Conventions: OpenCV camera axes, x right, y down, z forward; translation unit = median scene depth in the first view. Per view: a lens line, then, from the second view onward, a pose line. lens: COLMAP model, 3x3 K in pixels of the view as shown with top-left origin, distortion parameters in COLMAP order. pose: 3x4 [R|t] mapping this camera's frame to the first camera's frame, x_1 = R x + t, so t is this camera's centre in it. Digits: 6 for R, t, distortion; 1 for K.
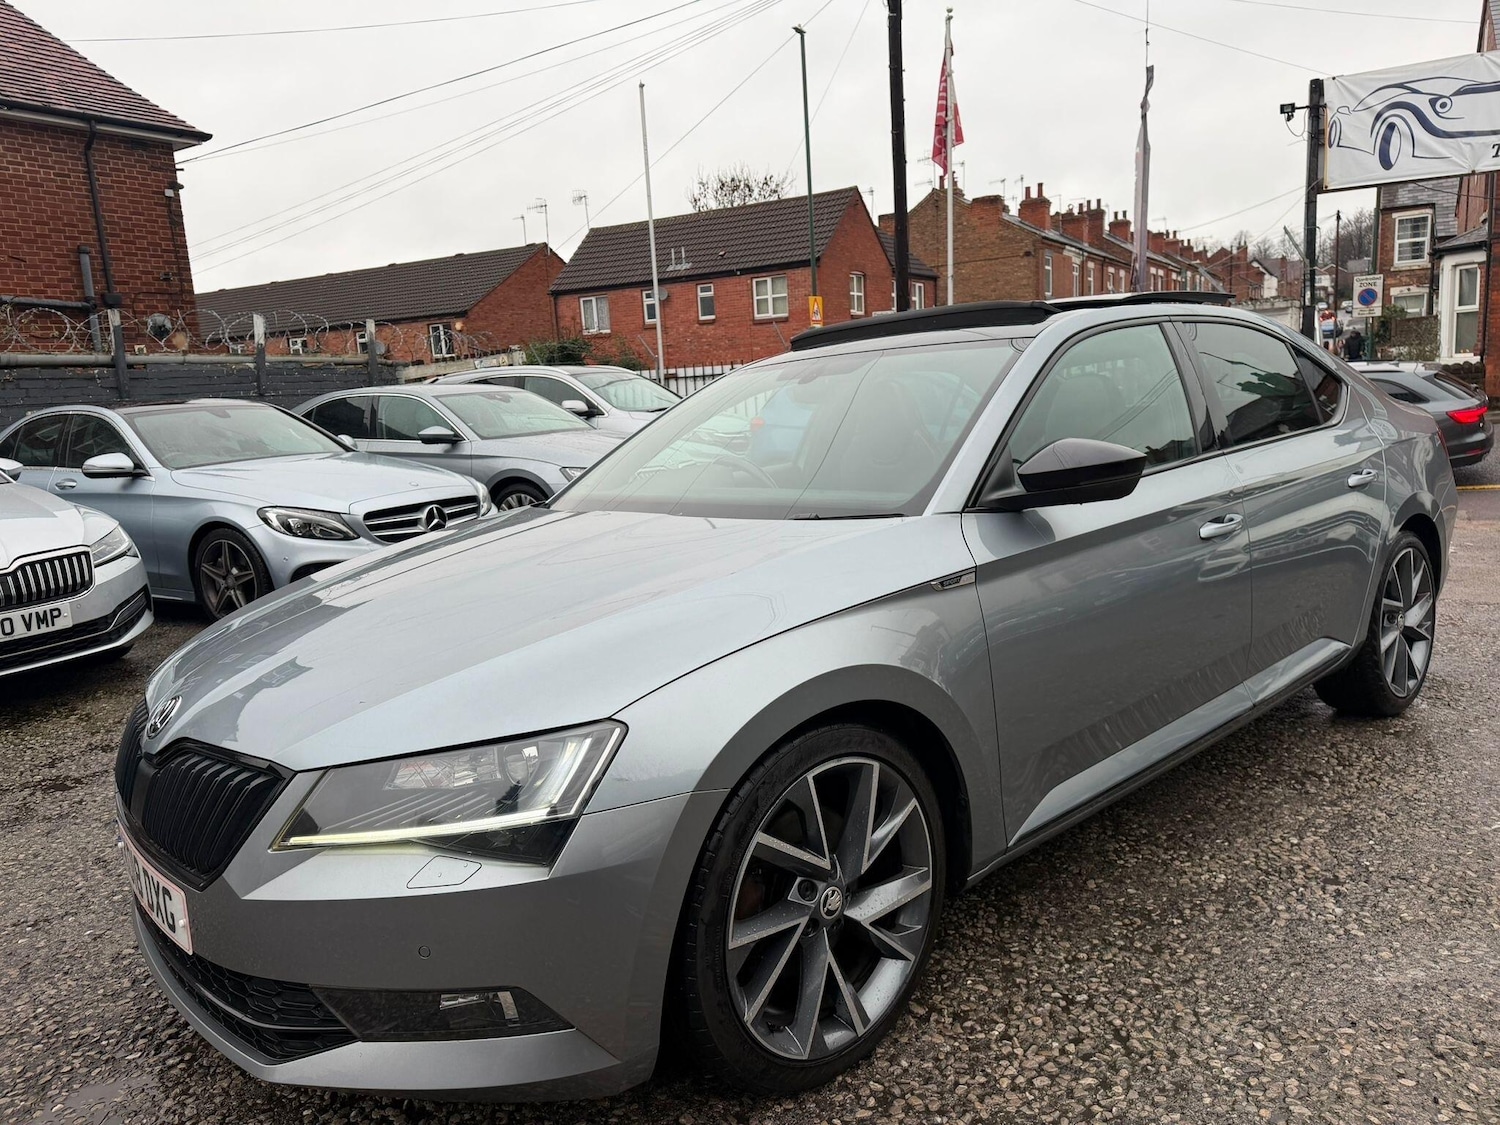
lens RADIAL K [[1077.7, 0, 750.0], [0, 1077.7, 567.6], [0, 0, 1]] dist [0.033452, -0.039641]
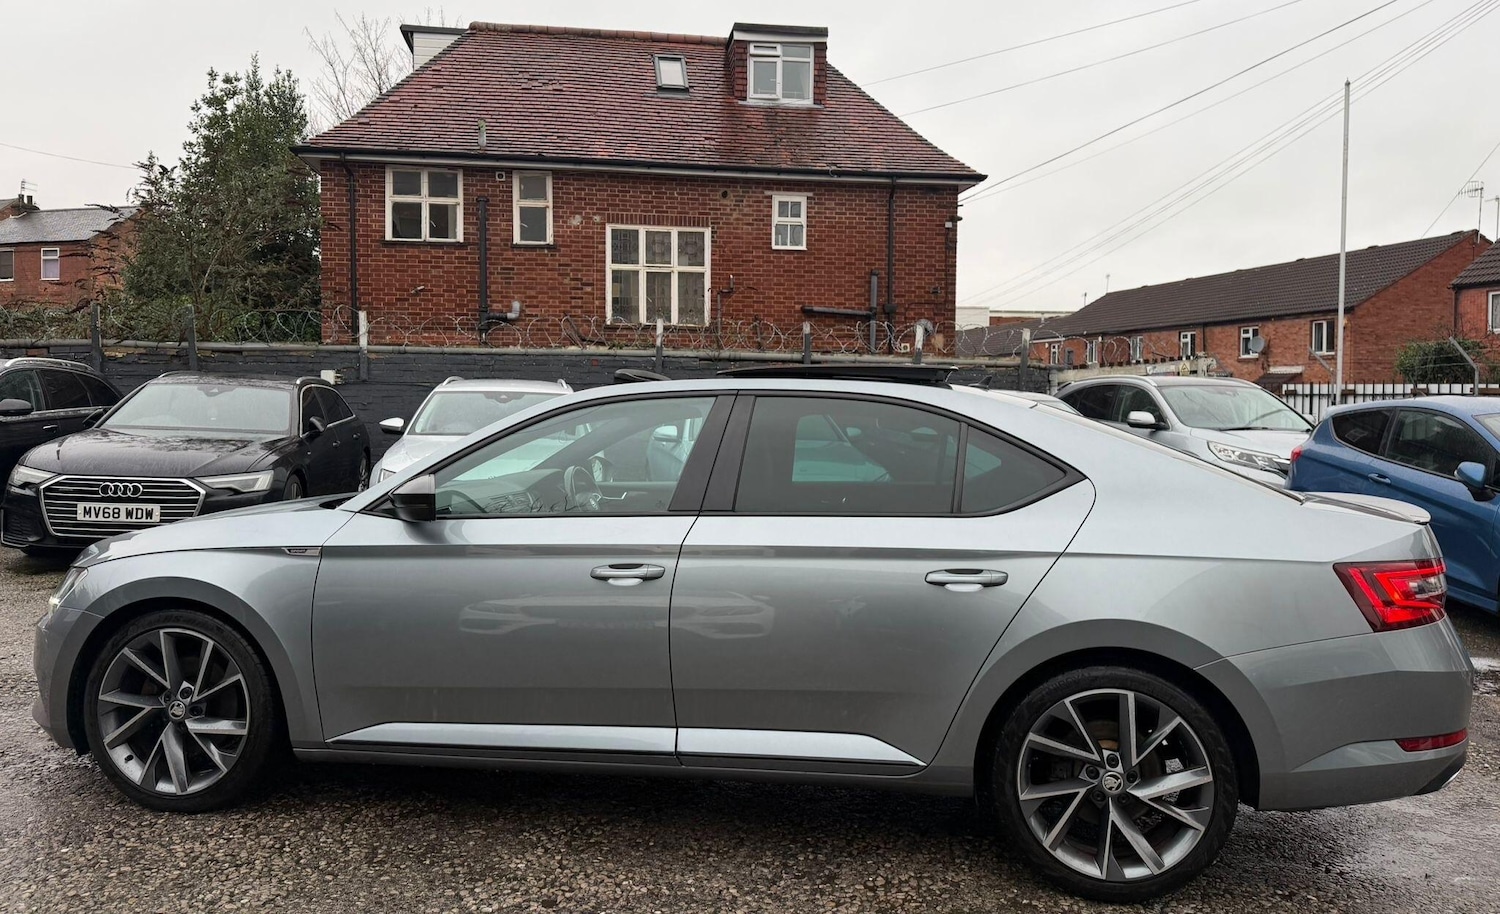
lens RADIAL K [[1052.2, 0, 721.7], [0, 1052.2, 407.1], [0, 0, 1]] dist [0.030925, -0.036871]
pose [[0.627620, 0.074940, -0.774904, 0.783379], [-0.175405, 0.983376, -0.046965, -0.103113], [0.758503, 0.165398, 0.630331, 0.199057]]
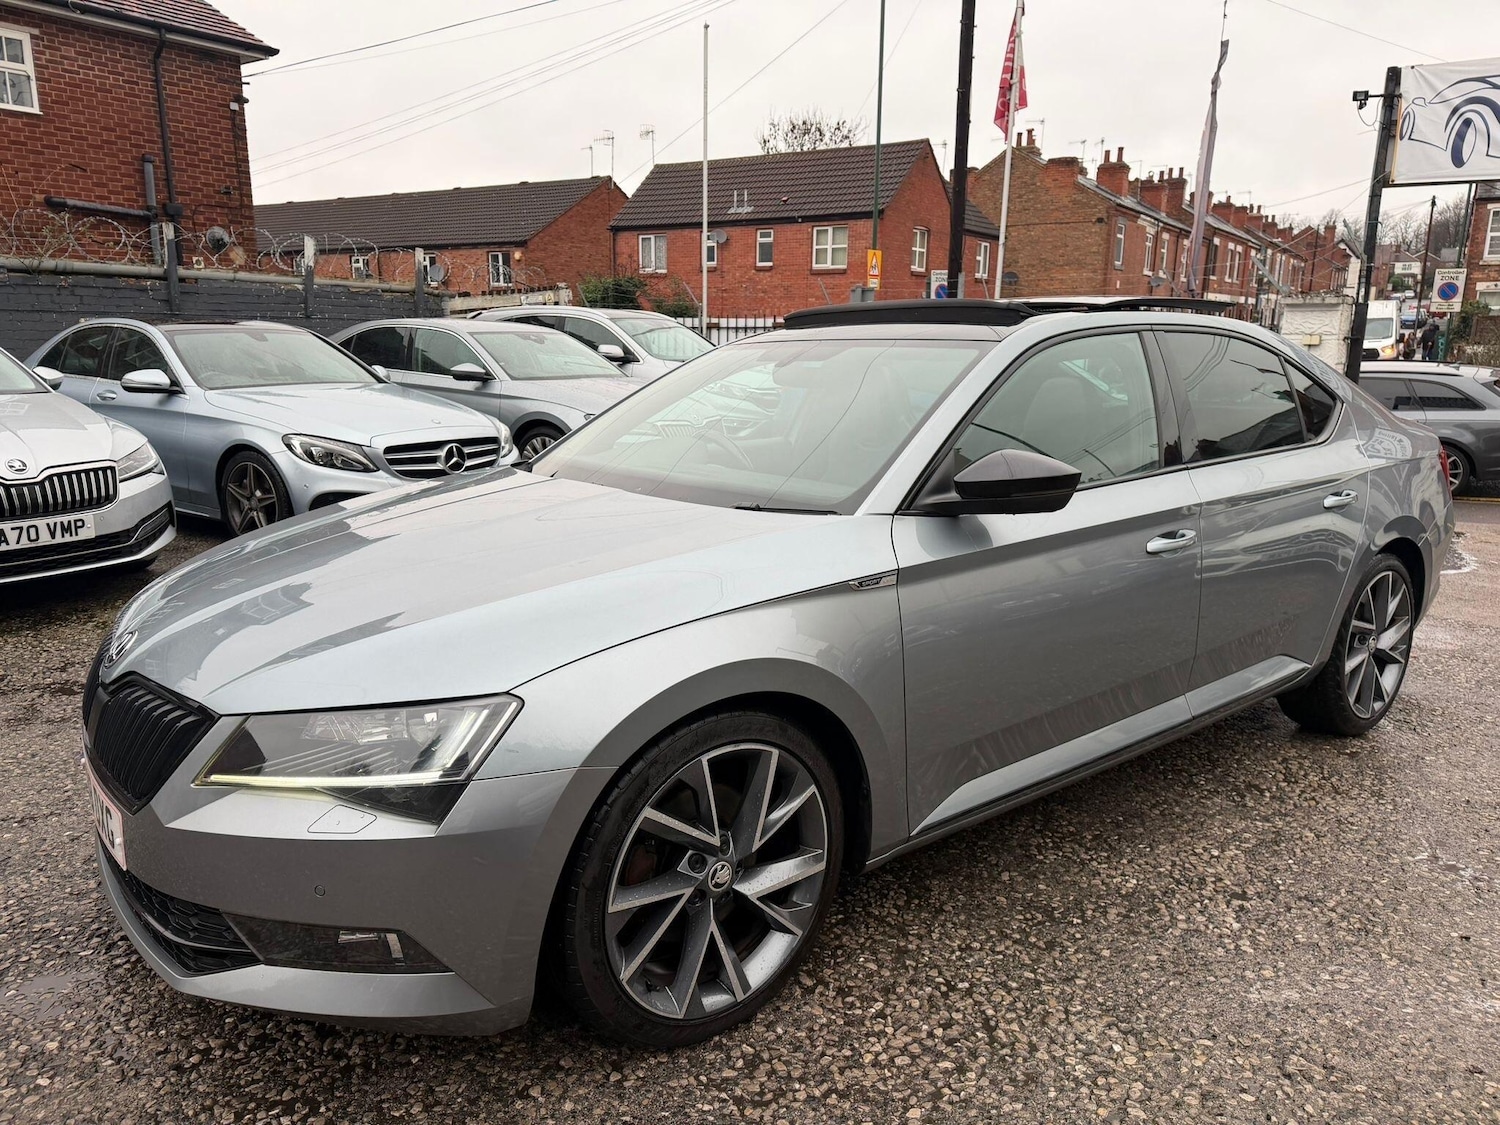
lens RADIAL K [[1077.7, 0, 745.5], [0, 1077.7, 571.8], [0, 0, 1]] dist [0.033452, -0.039641]
pose [[0.995763, 0.081515, -0.042563, 0.048355], [-0.079191, 0.995412, 0.053705, -0.018949], [0.046745, -0.050107, 0.997649, -0.017004]]
